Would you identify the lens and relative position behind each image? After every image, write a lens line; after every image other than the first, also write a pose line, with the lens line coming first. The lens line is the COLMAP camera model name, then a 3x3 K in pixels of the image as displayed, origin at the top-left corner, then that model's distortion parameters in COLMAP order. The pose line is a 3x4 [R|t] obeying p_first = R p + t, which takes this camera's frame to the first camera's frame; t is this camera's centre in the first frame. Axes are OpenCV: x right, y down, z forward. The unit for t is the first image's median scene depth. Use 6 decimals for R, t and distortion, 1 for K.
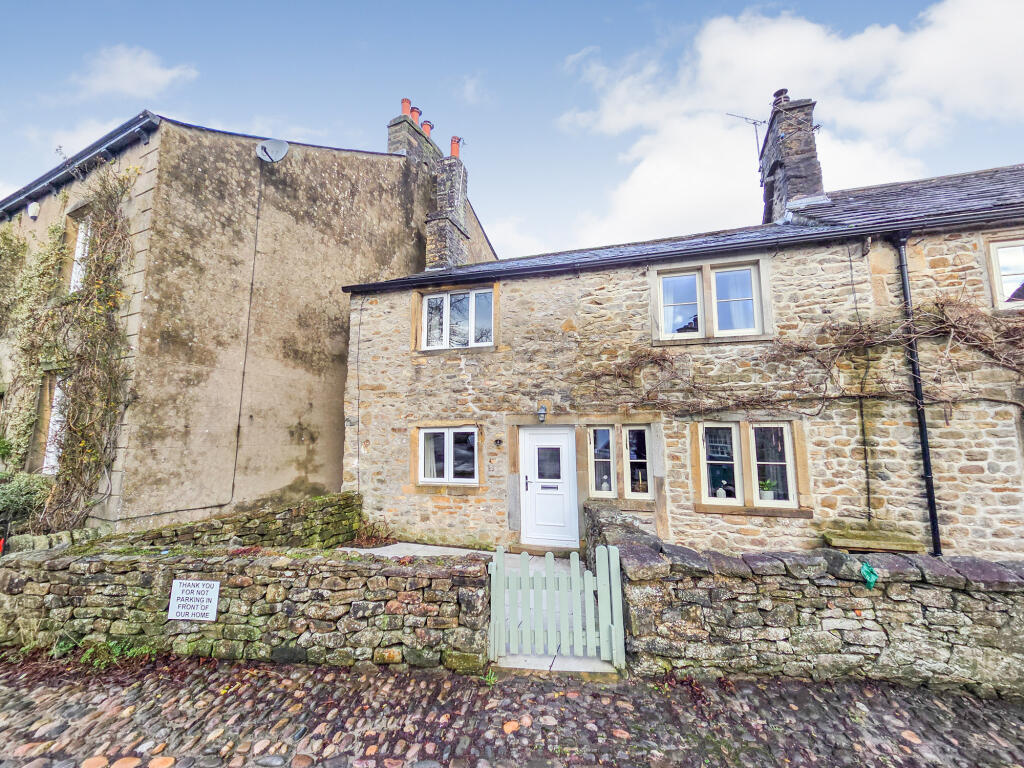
lens RADIAL K [[428.8, 0, 508.9], [0, 428.8, 379.3], [0, 0, 1]] dist [0.004121, -0.000218]
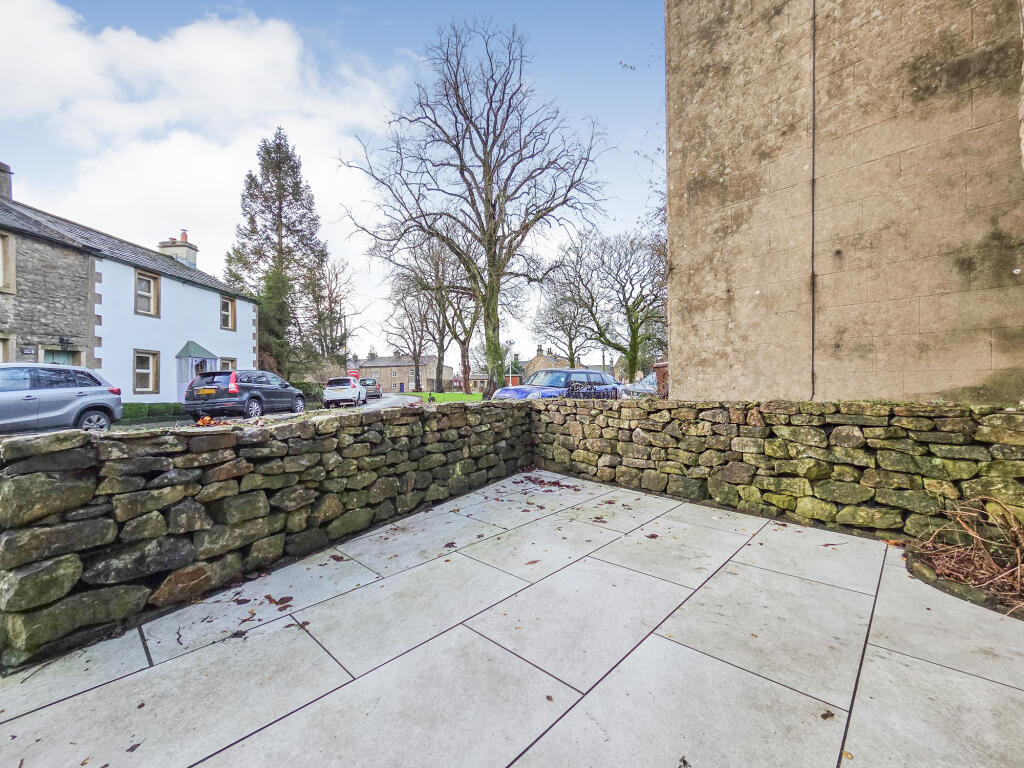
lens RADIAL K [[428.8, 0, 508.9], [0, 428.8, 379.3], [0, 0, 1]] dist [0.004121, -0.000218]
pose [[-0.429459, -0.003848, -0.903078, 0.073116], [0.120207, 0.990849, -0.061387, 0.257013], [0.895051, -0.134920, -0.425066, 0.945915]]
